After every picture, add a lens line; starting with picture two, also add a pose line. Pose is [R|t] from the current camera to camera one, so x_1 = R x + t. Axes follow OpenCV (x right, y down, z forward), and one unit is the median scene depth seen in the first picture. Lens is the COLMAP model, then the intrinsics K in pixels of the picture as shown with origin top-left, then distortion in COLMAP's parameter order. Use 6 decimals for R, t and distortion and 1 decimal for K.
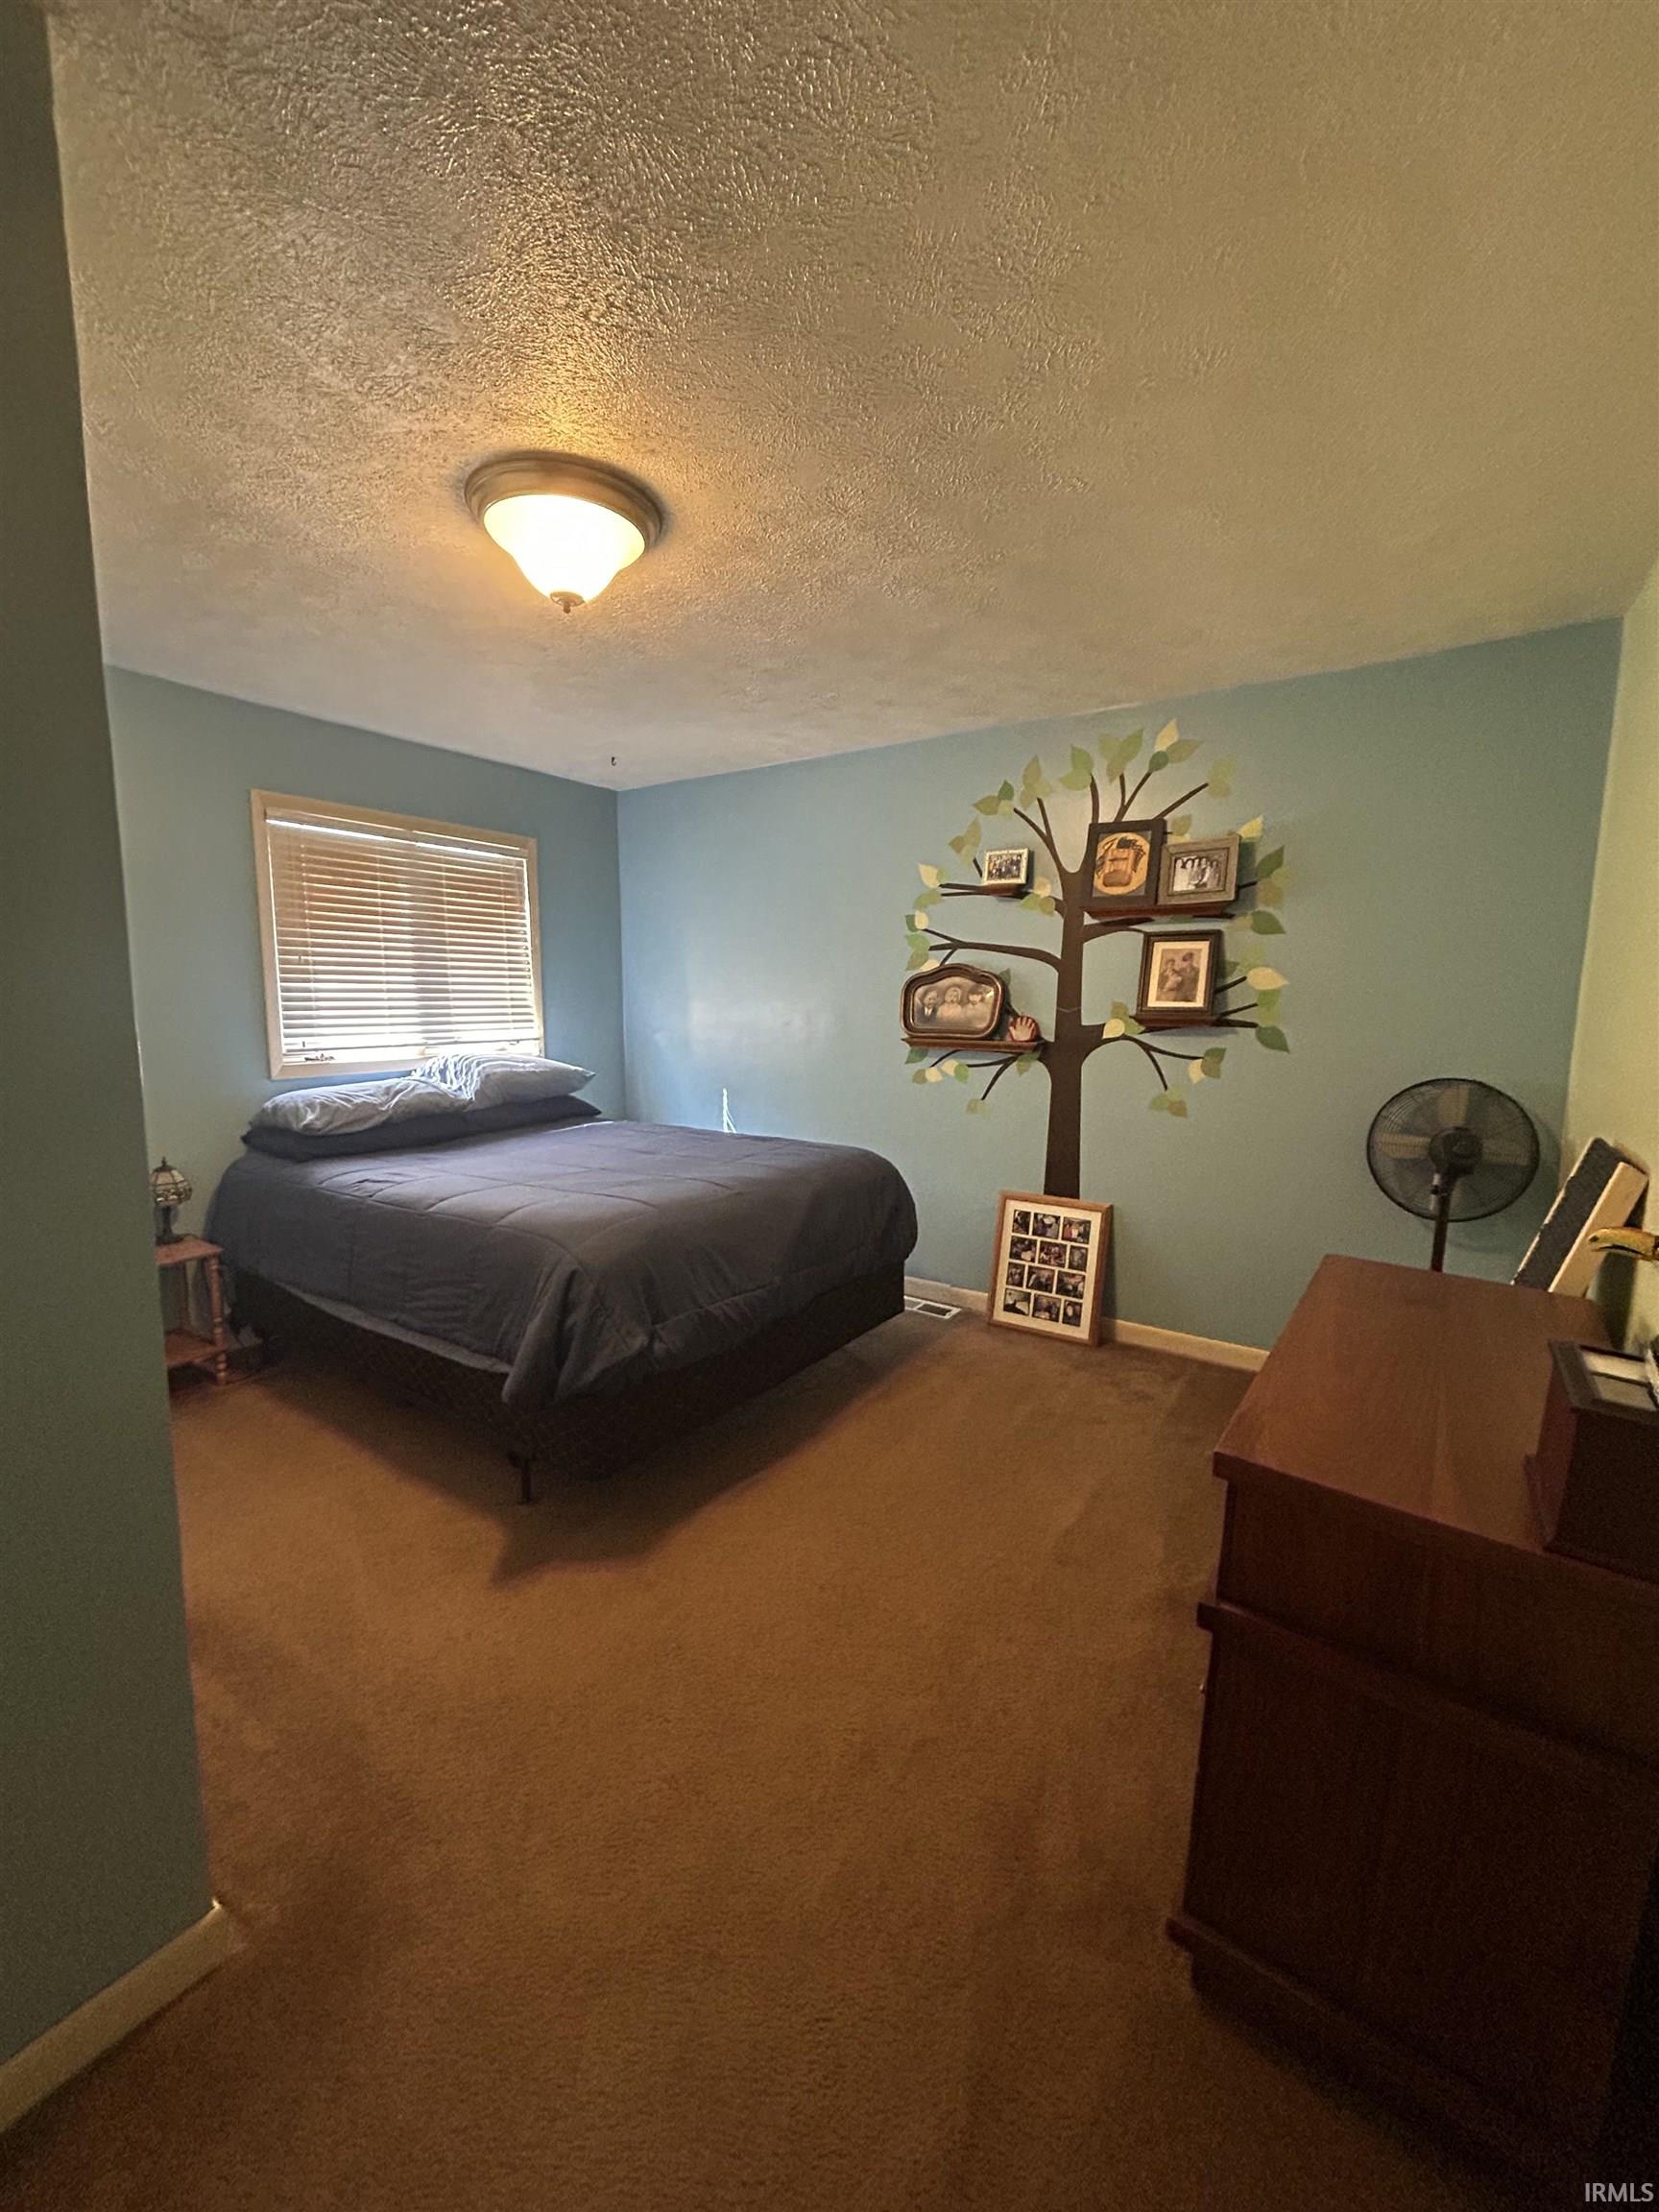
lens RADIAL K [[891.3, 0, 823.7], [0, 891.3, 1112.4], [0, 0, 1]] dist [-0.003262, 0.001440]
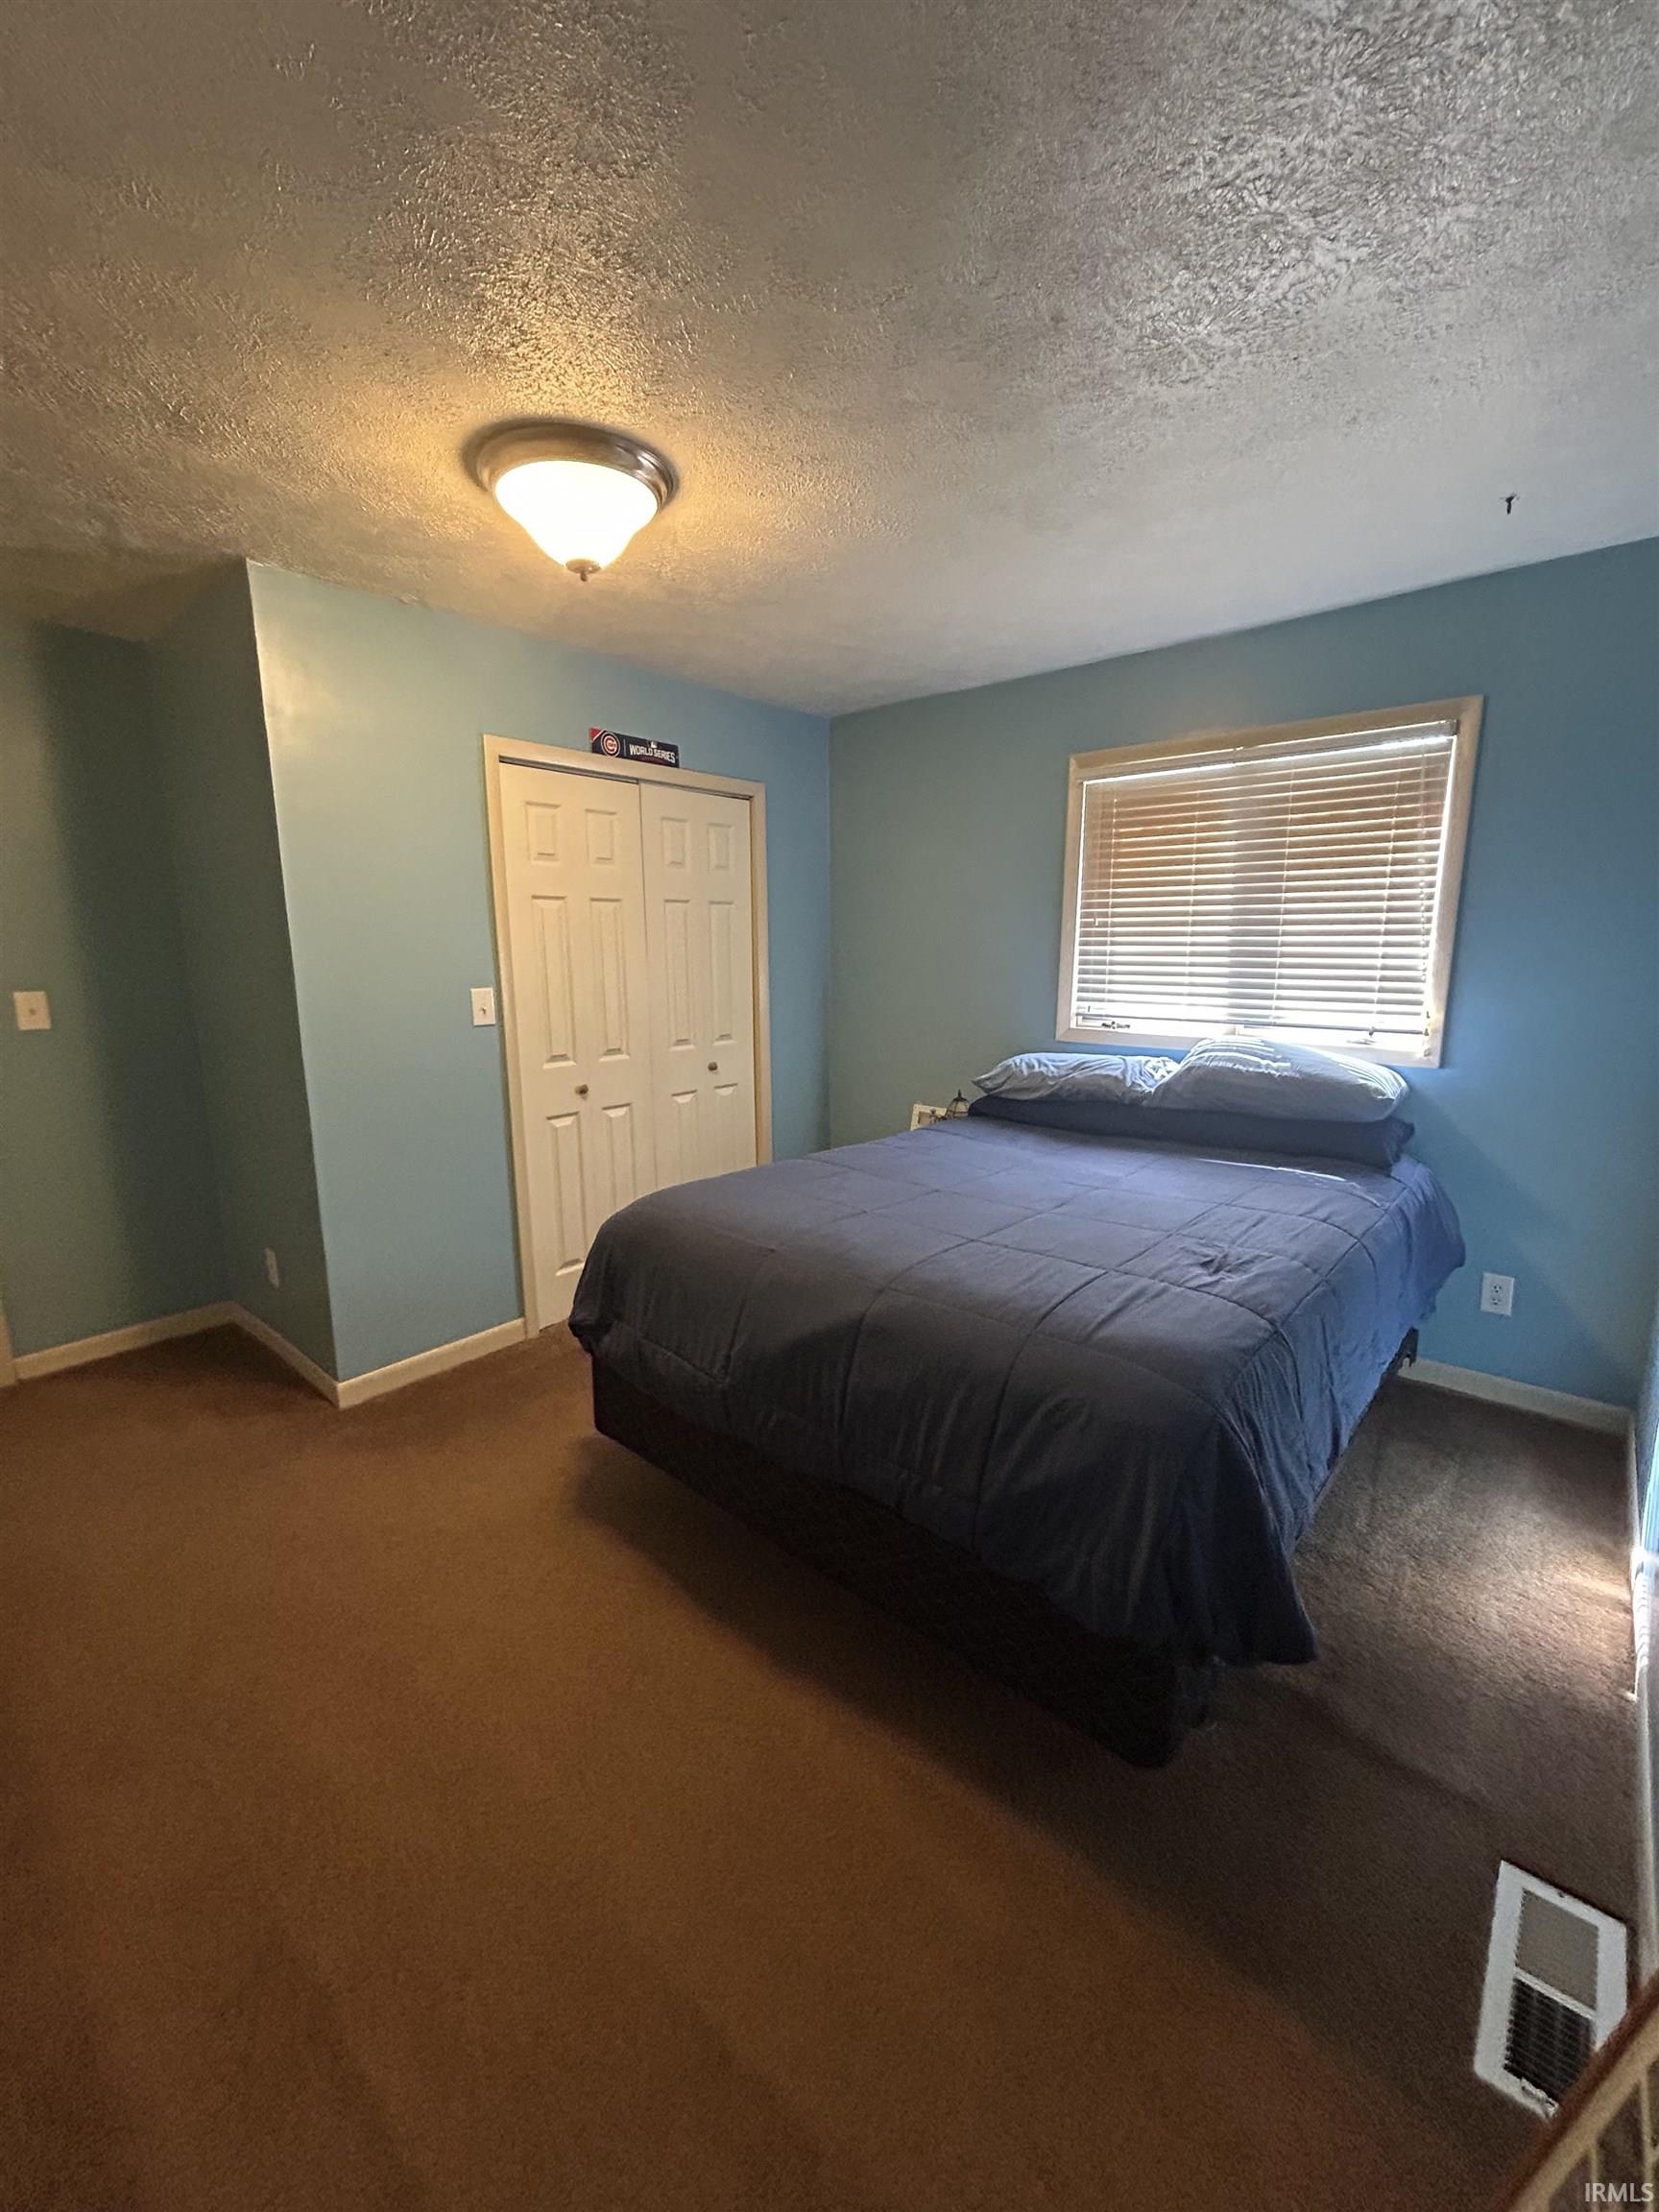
lens RADIAL K [[891.3, 0, 823.6], [0, 891.3, 1108.8], [0, 0, 1]] dist [-0.003262, 0.001440]
pose [[-0.101243, 0.175280, -0.979299, 0.403029], [-0.132167, 0.973262, 0.187863, -0.109414], [0.986043, 0.148451, -0.075369, 0.762509]]
